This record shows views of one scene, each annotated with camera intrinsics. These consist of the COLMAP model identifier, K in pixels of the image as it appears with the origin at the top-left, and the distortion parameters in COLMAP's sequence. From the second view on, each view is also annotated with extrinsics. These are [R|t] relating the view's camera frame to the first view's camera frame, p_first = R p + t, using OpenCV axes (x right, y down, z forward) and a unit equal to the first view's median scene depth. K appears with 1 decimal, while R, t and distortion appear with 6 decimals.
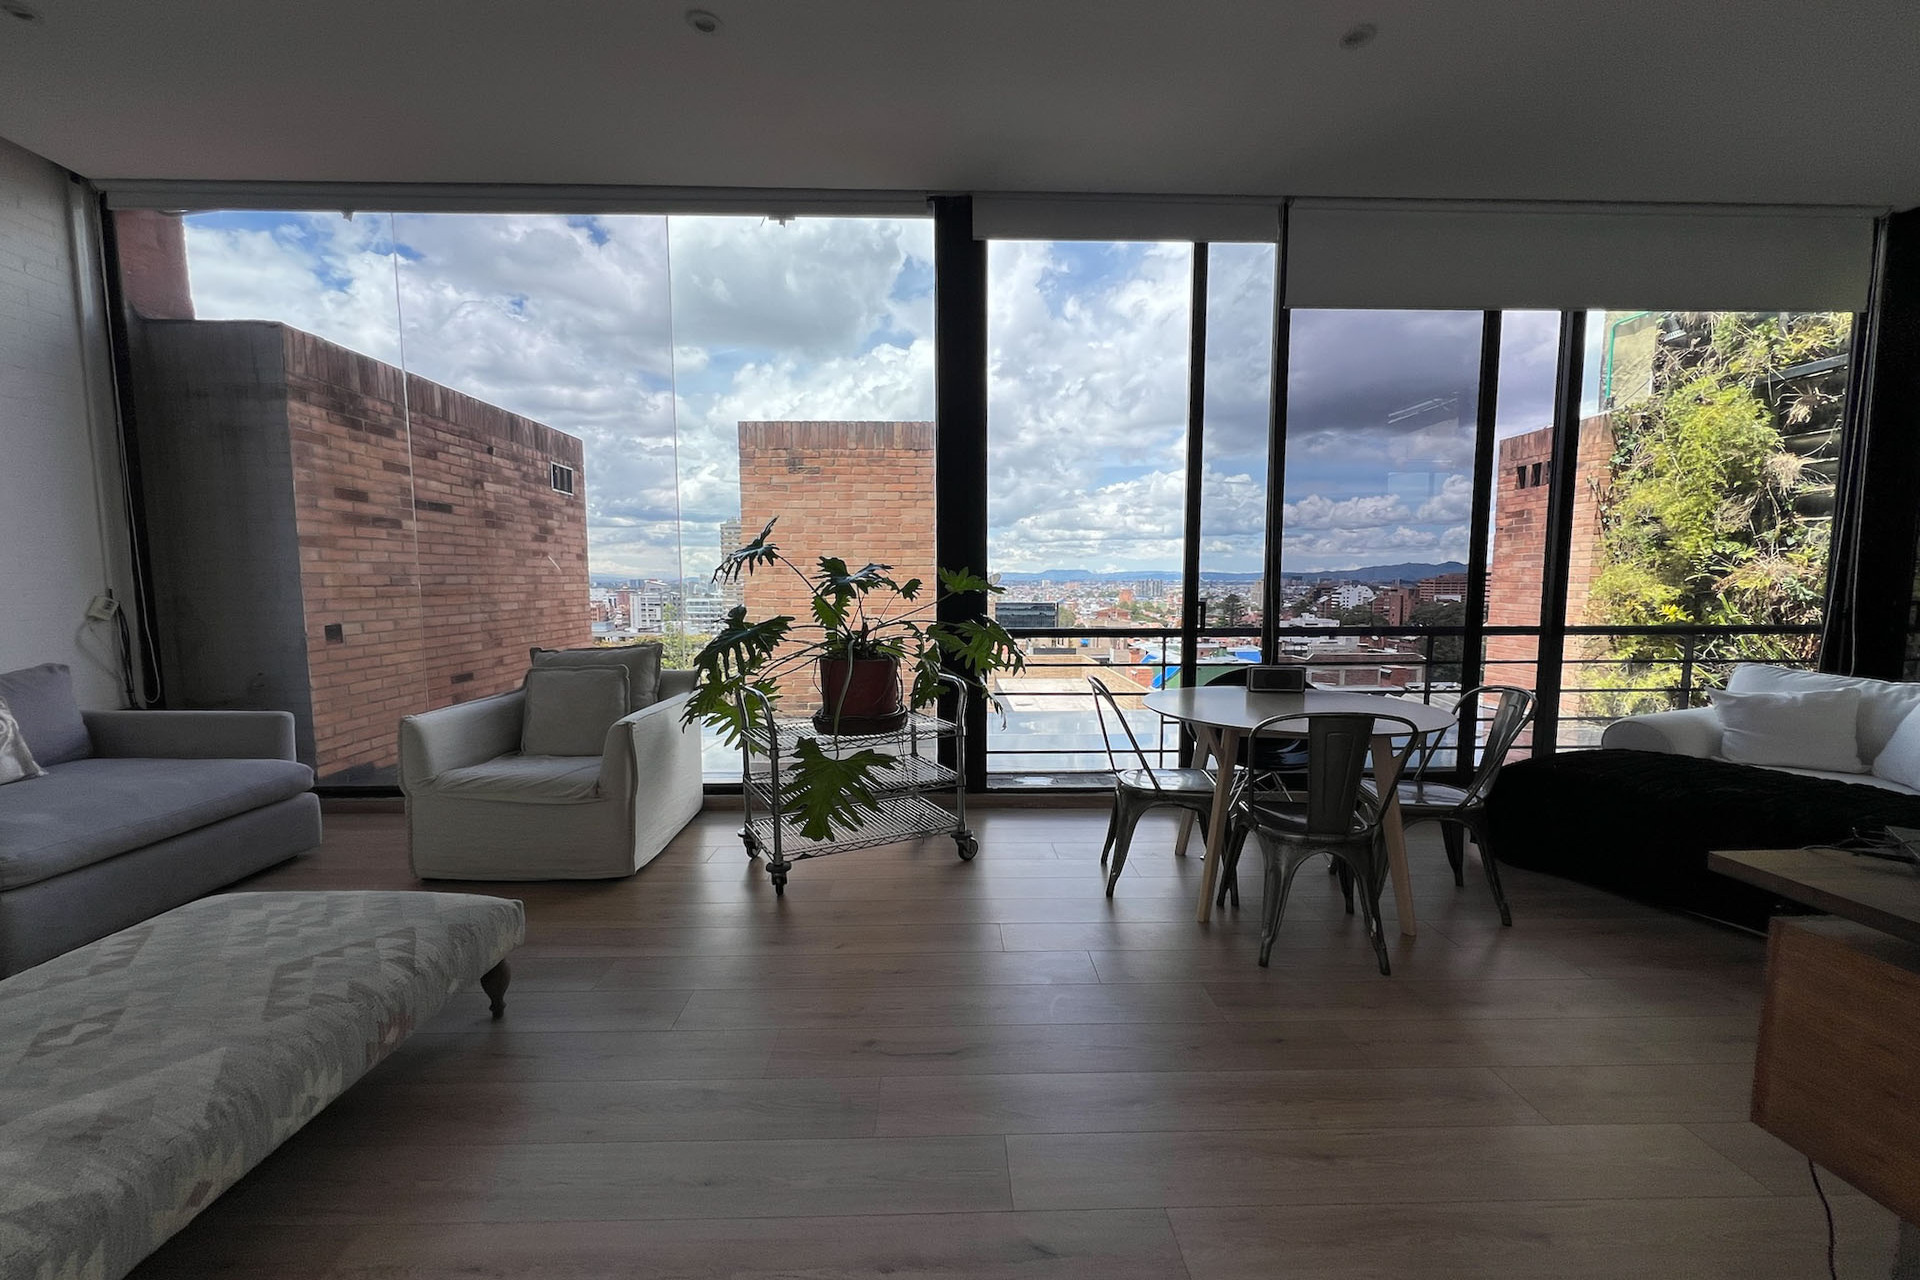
lens RADIAL K [[794.2, 0, 962.9], [0, 794.2, 657.4], [0, 0, 1]] dist [0.000057, -0.000103]
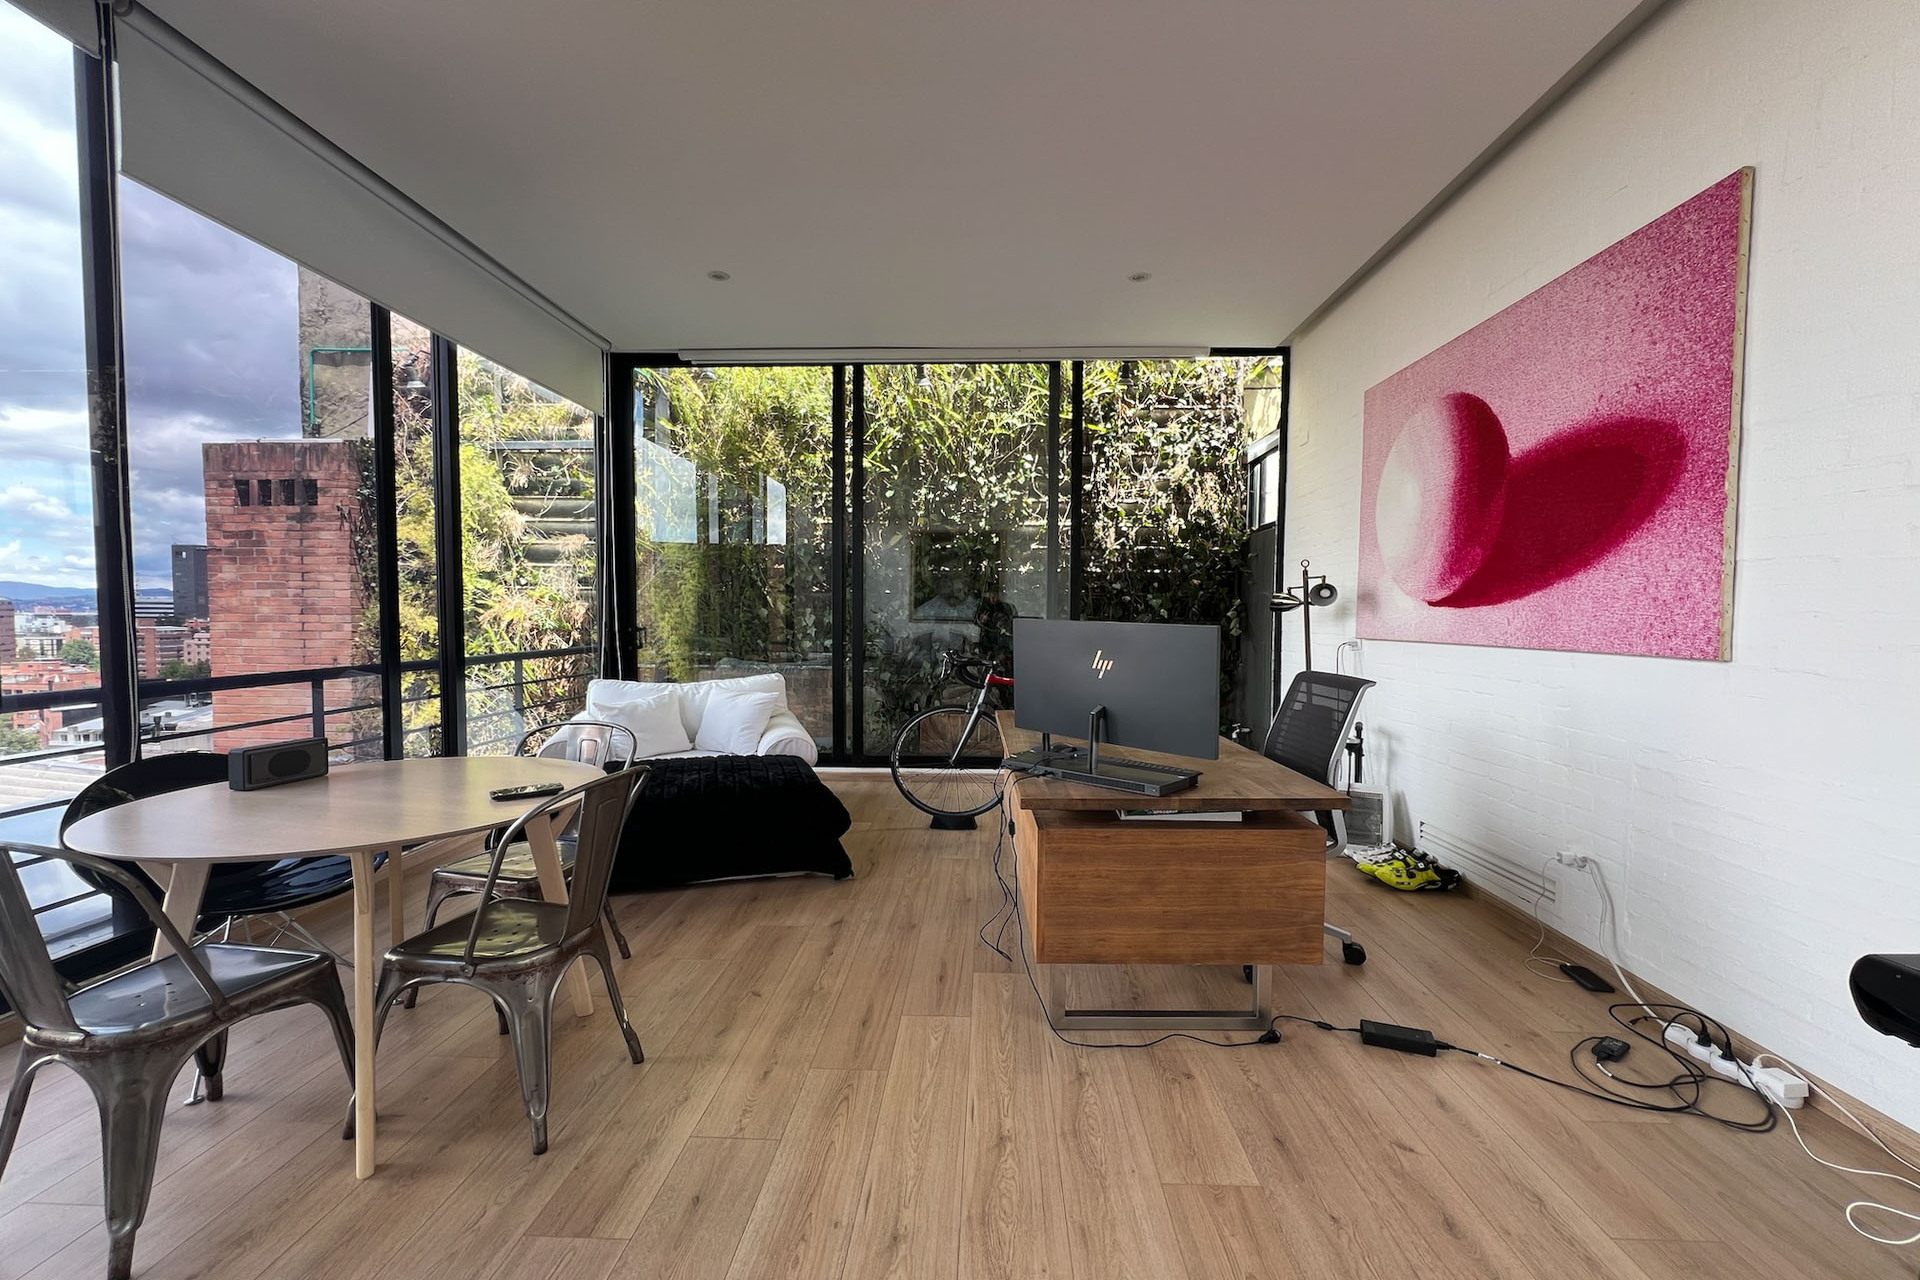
lens RADIAL K [[780.7, 0, 960.0], [0, 780.7, 640.0], [0, 0, 1]] dist [-0.000242, -0.000104]
pose [[0.060639, -0.030674, 0.997688, -0.130202], [0.092922, 0.995361, 0.024954, -0.022585], [-0.993825, 0.091194, 0.063208, 0.255215]]
